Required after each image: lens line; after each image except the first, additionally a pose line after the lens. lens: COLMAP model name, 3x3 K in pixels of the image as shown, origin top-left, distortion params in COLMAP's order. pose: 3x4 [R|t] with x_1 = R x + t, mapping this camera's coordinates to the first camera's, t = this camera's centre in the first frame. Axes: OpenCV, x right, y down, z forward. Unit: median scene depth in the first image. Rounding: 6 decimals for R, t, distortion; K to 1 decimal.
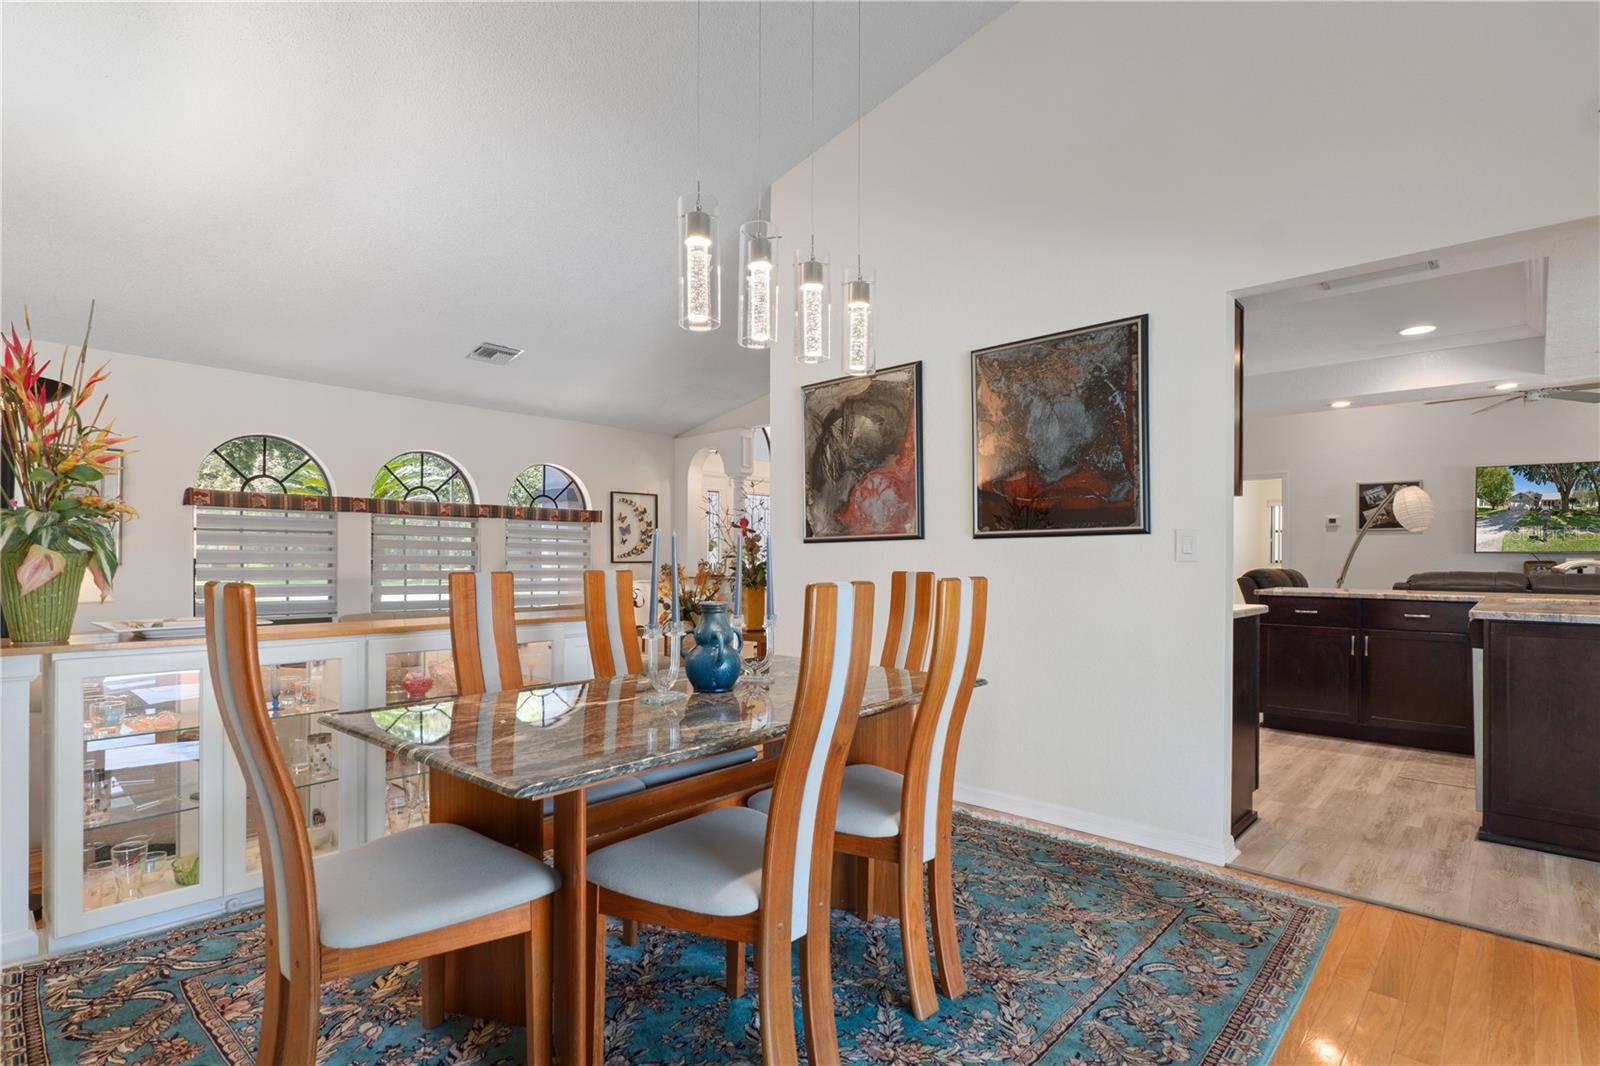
lens RADIAL K [[778.6, 0, 769.6], [0, 778.6, 559.0], [0, 0, 1]] dist [-0.001094, 0.000253]
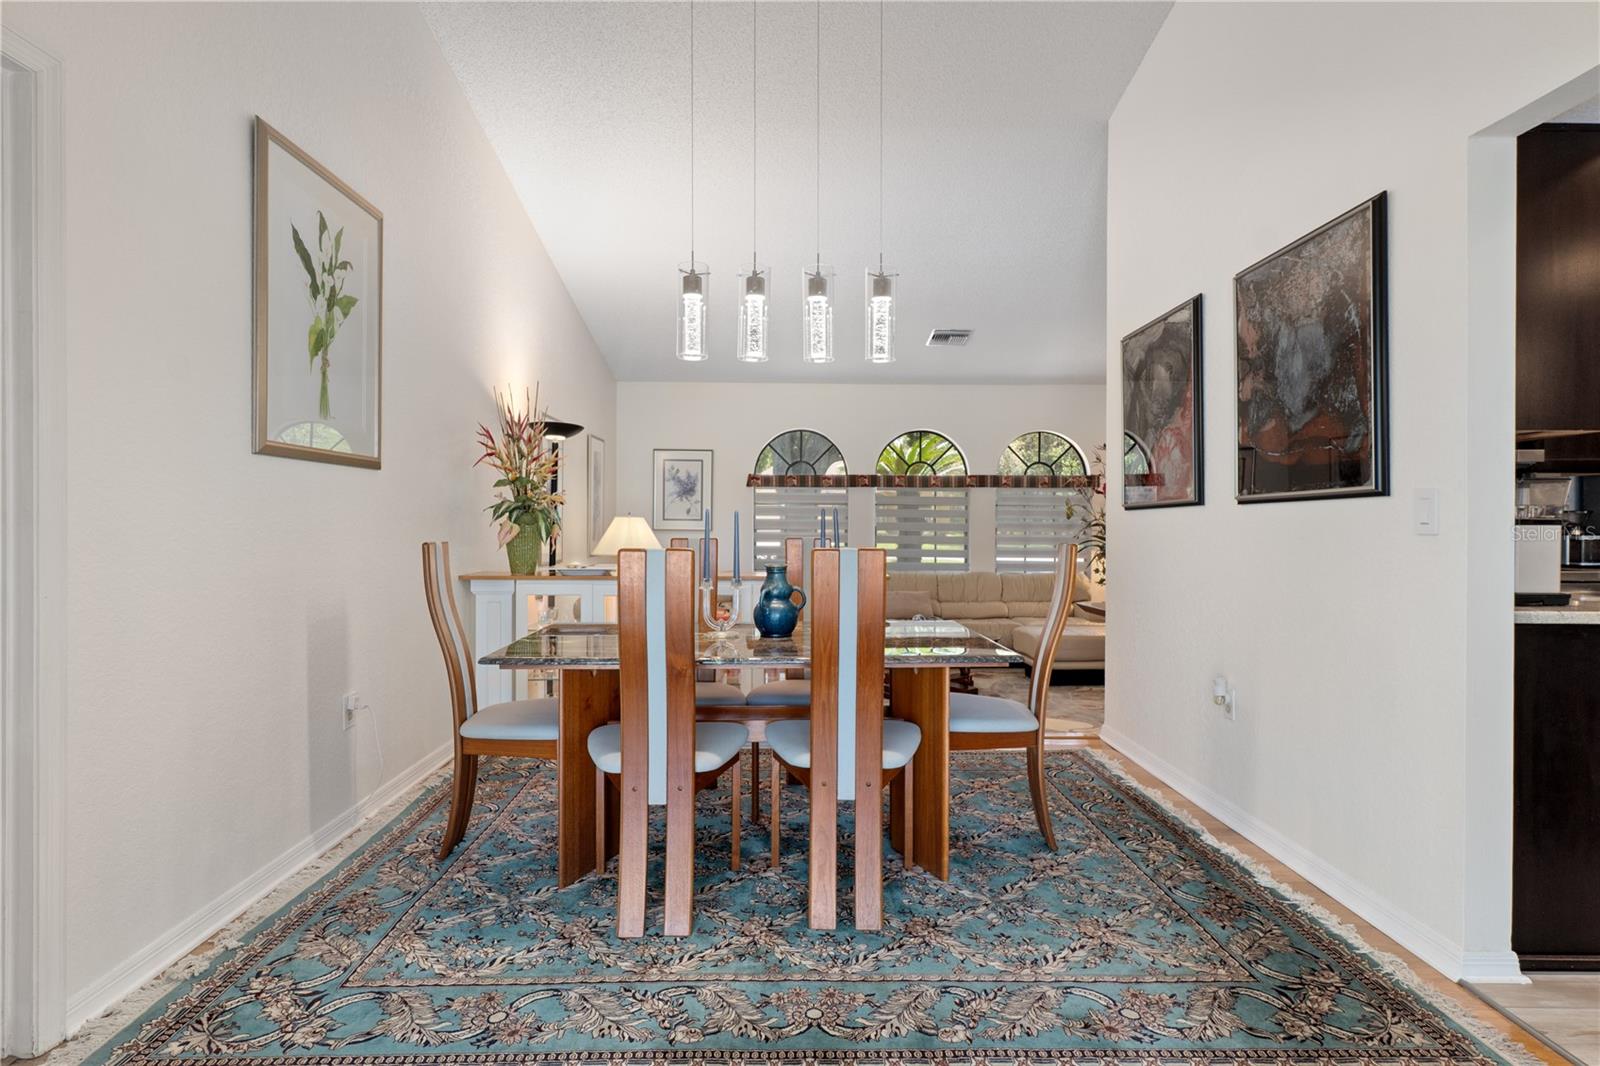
lens RADIAL K [[826.8, 0, 791.3], [0, 826.8, 524.1], [0, 0, 1]] dist [0.001564, 0.000371]
pose [[0.700038, -0.001107, -0.714105, 0.575881], [0.001580, 0.999999, -0.000001, -0.006378], [0.714104, -0.001128, 0.700039, 0.062658]]
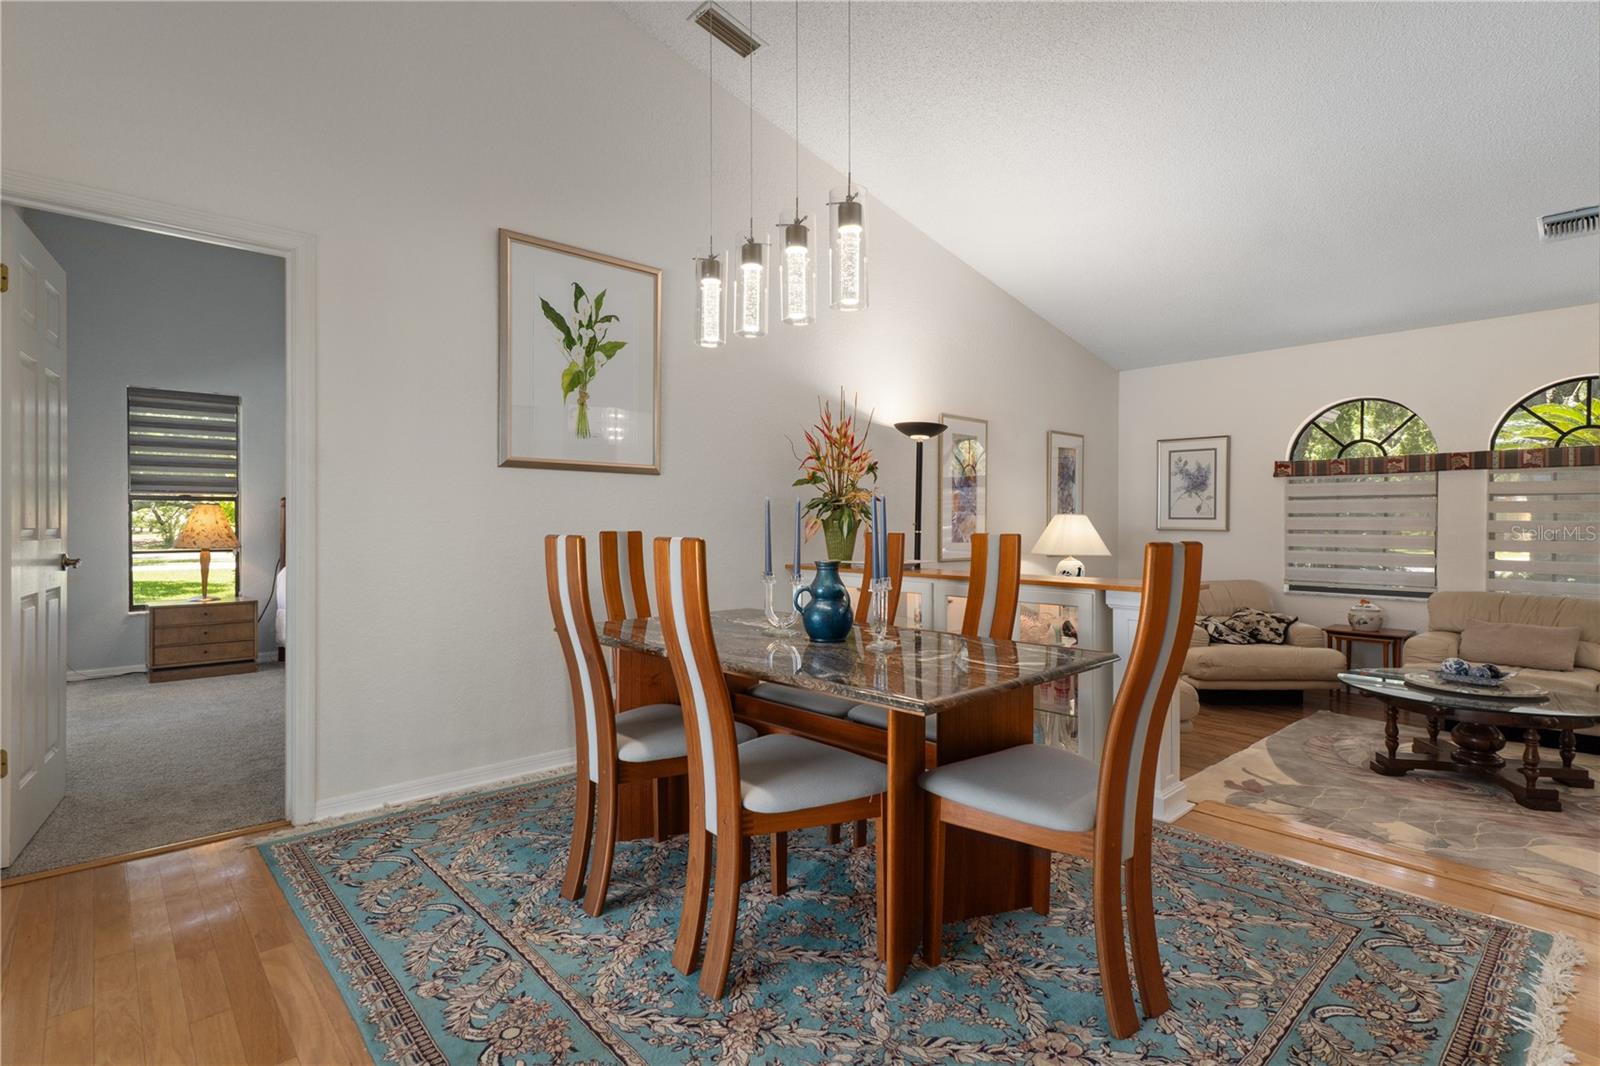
lens RADIAL K [[768.6, 0, 799.7], [0, 768.6, 529.9], [0, 0, 1]] dist [-0.000817, 0.005052]
pose [[-0.067063, 0.003375, -0.997743, 0.657559], [-0.001995, 0.999992, 0.003517, 0.005147], [0.997747, 0.002226, -0.067056, 0.674876]]
